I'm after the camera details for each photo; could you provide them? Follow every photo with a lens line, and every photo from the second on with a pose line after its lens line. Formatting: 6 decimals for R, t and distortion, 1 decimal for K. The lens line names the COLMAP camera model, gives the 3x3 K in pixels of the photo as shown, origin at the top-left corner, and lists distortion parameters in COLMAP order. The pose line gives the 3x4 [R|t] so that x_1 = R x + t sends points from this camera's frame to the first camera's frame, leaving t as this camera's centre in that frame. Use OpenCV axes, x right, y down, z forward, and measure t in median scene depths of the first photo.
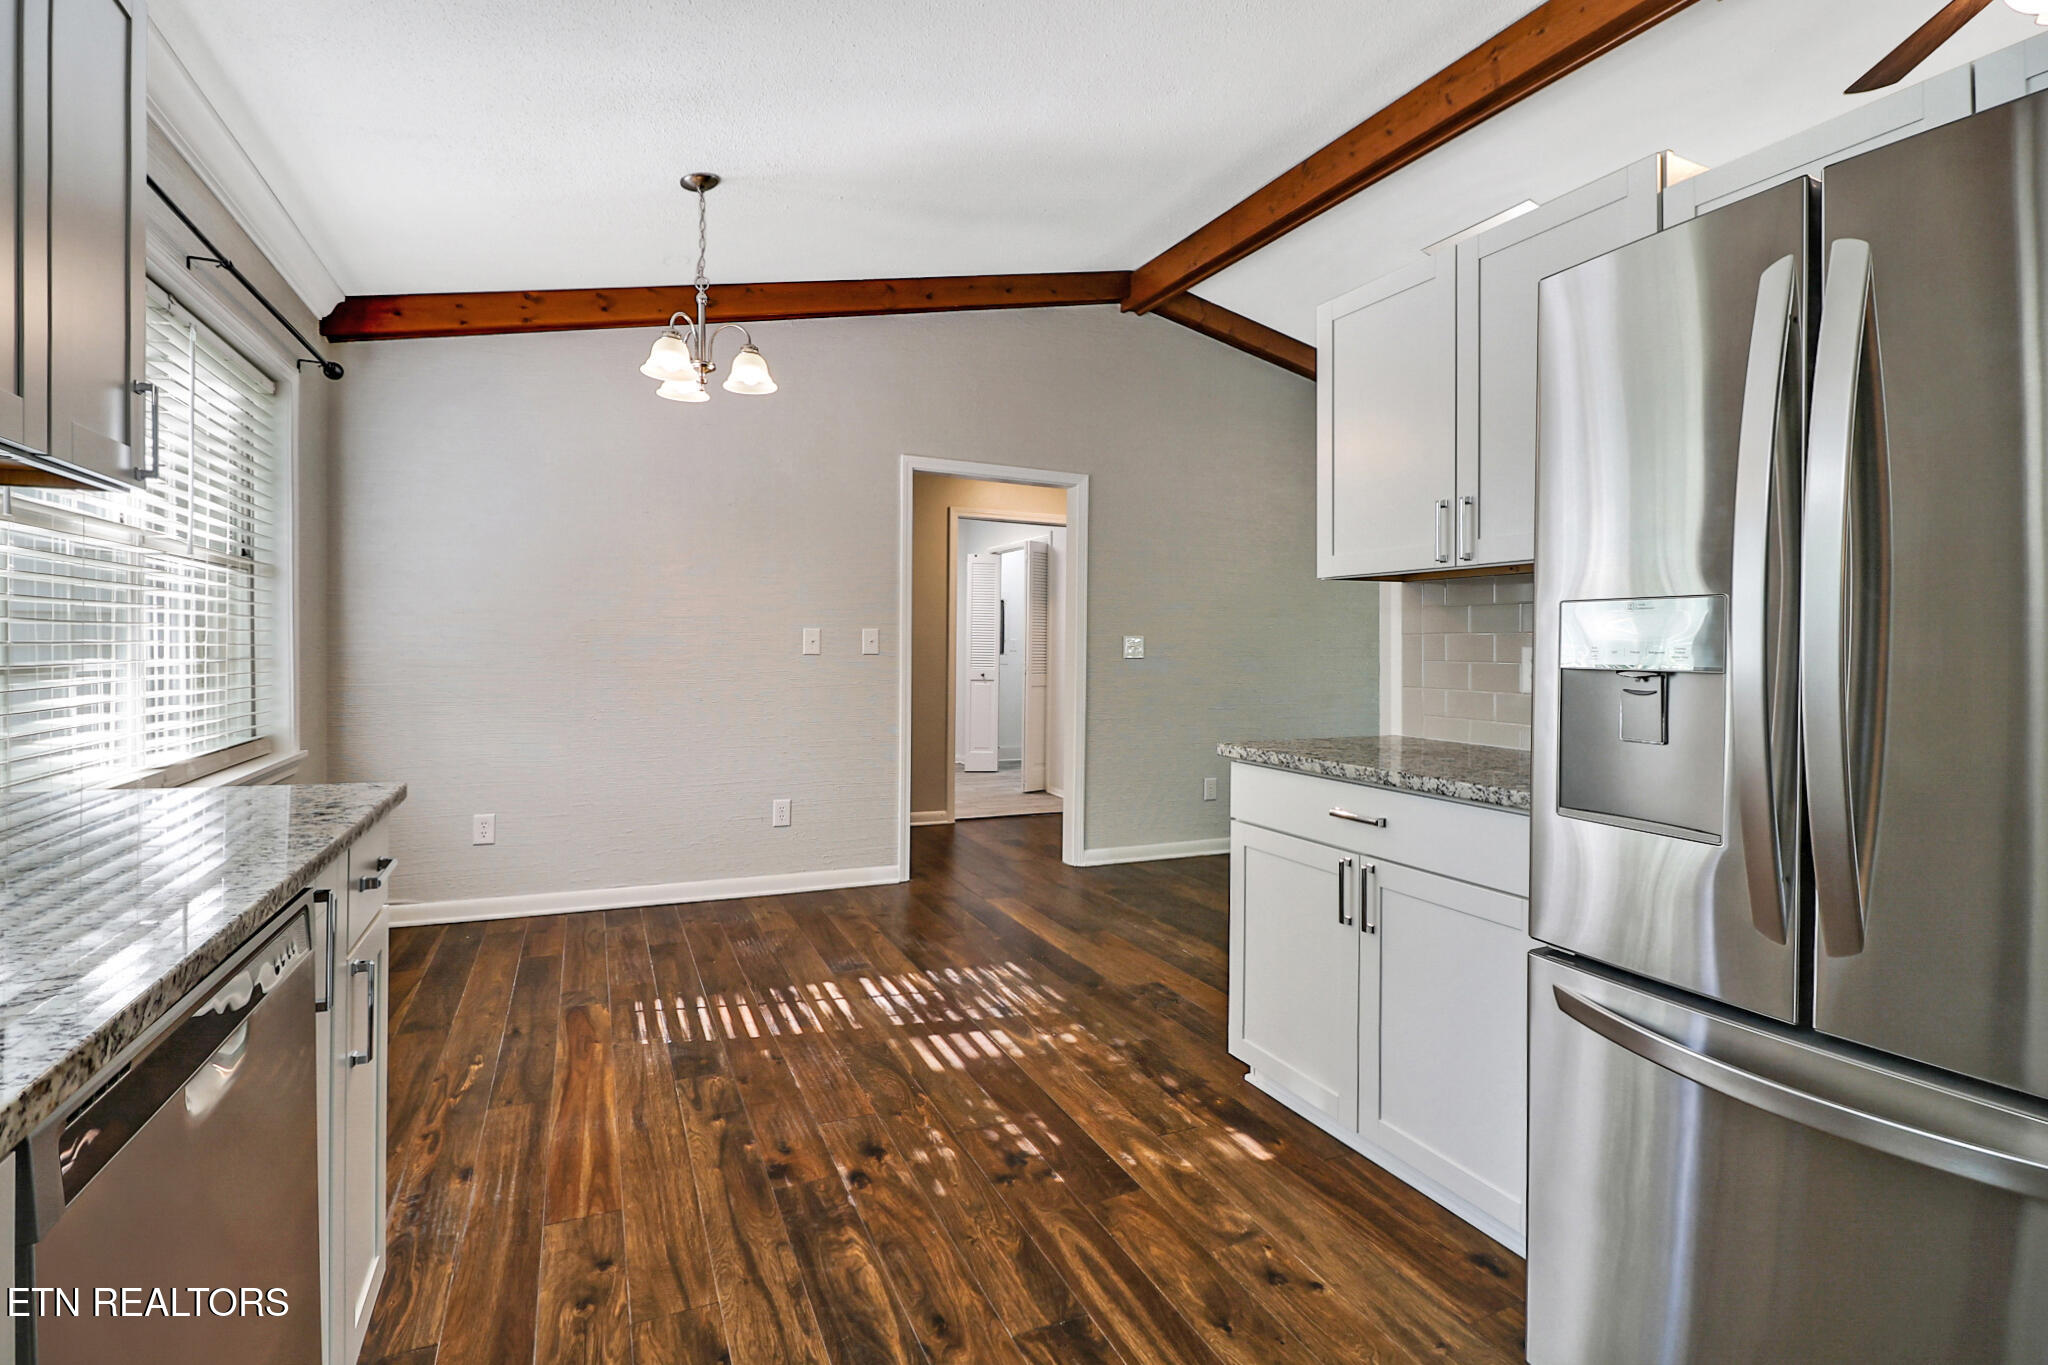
lens RADIAL K [[937.9, 0, 1009.7], [0, 937.9, 658.0], [0, 0, 1]] dist [-0.015205, -0.000776]
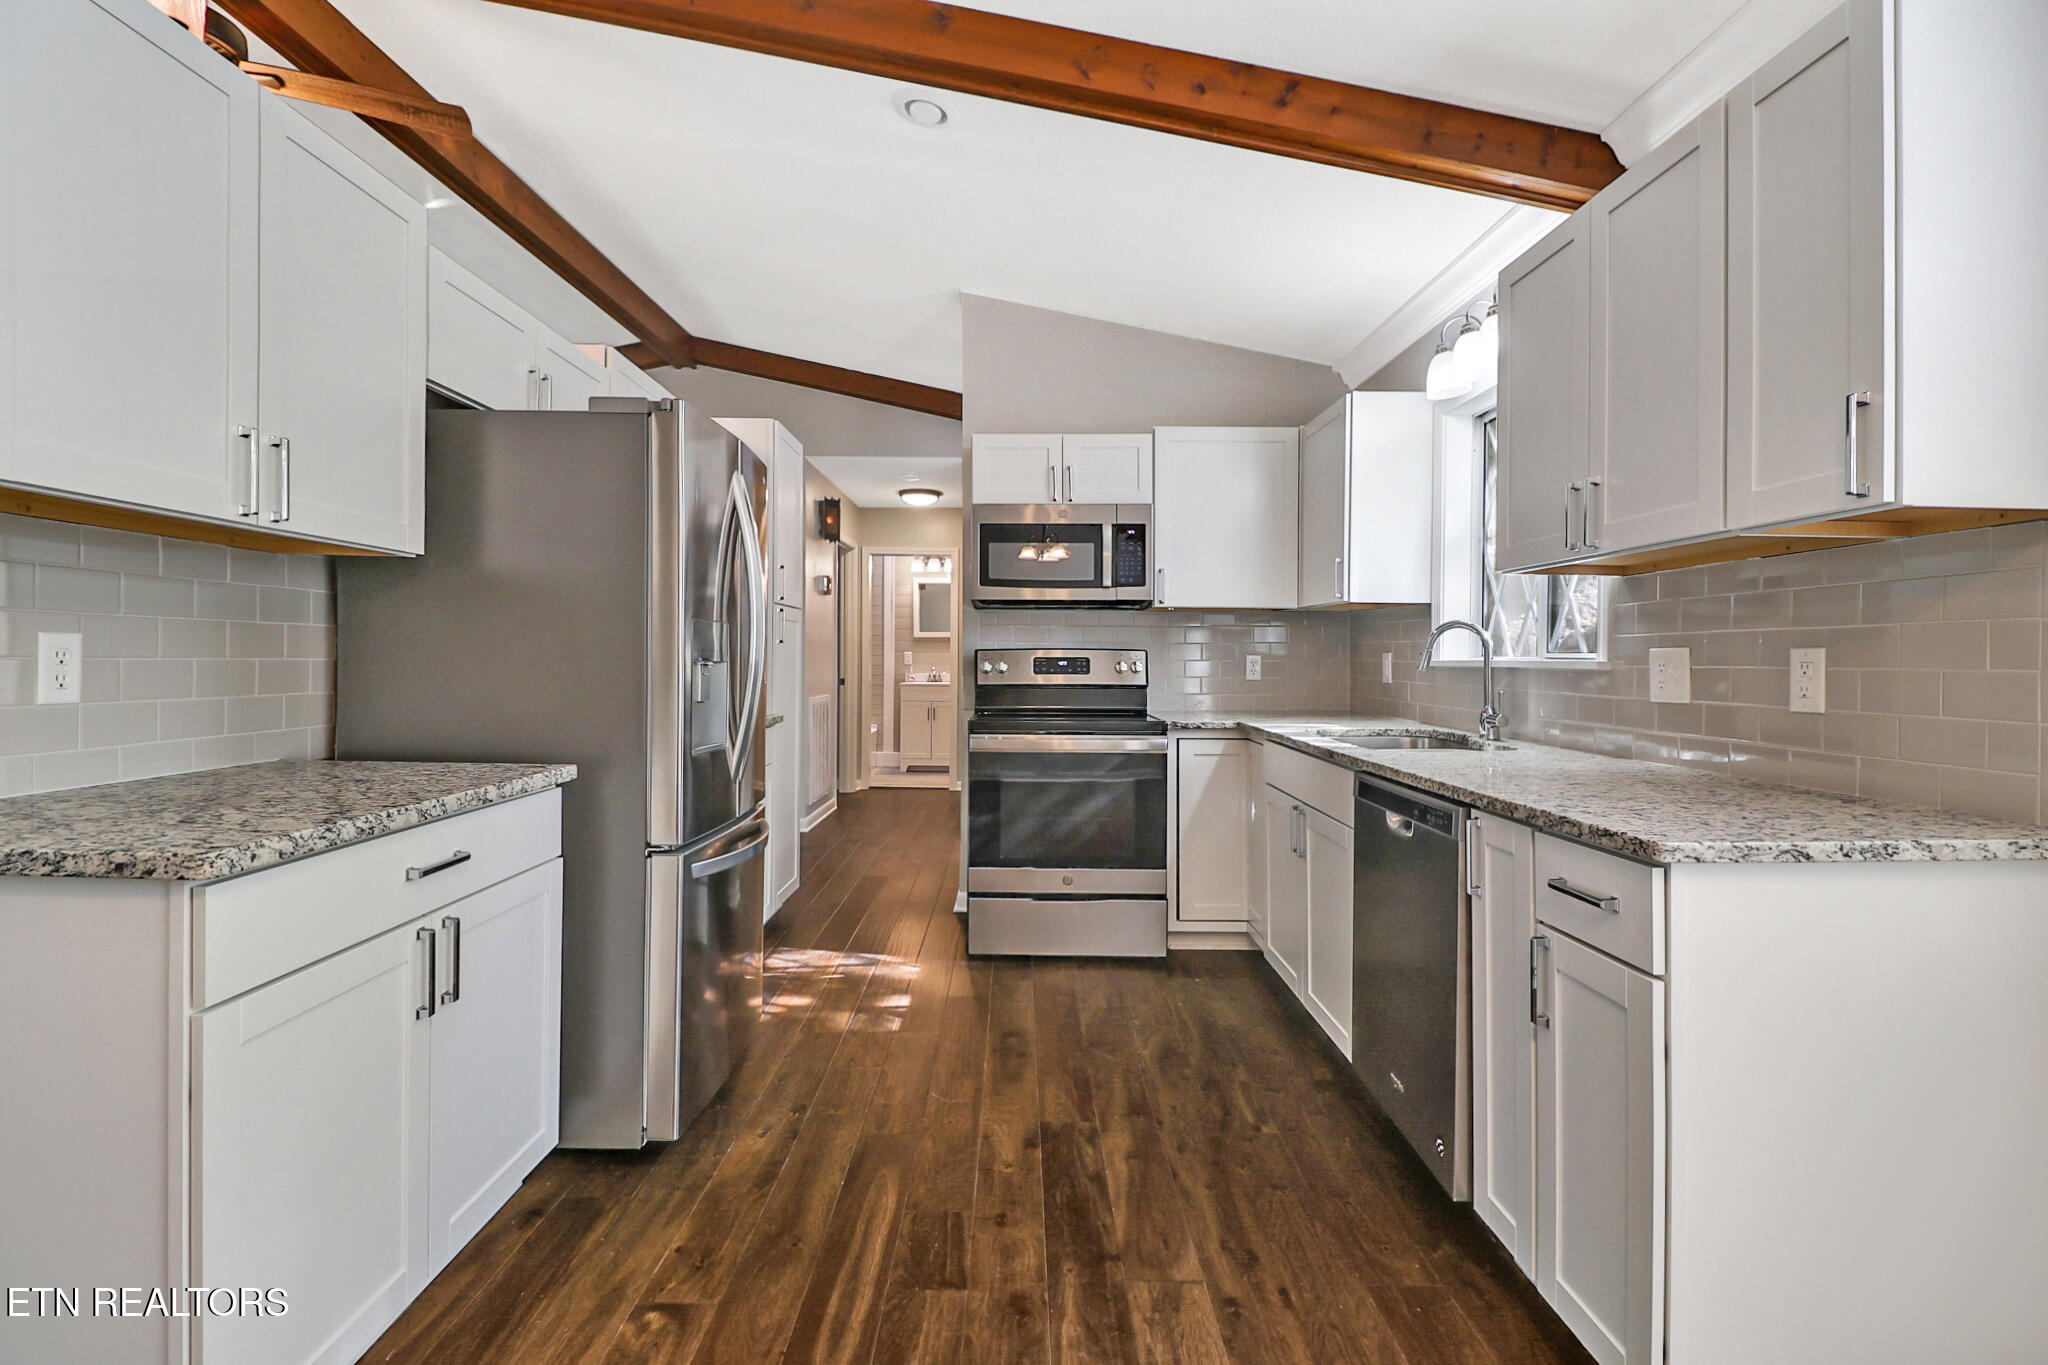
lens RADIAL K [[937.9, 0, 1009.7], [0, 937.9, 658.0], [0, 0, 1]] dist [-0.015205, -0.000776]
pose [[-0.905816, -0.021819, 0.423110, -0.449818], [-0.017410, 0.999746, 0.014284, -0.020968], [-0.423314, 0.005572, -0.905966, 1.813068]]
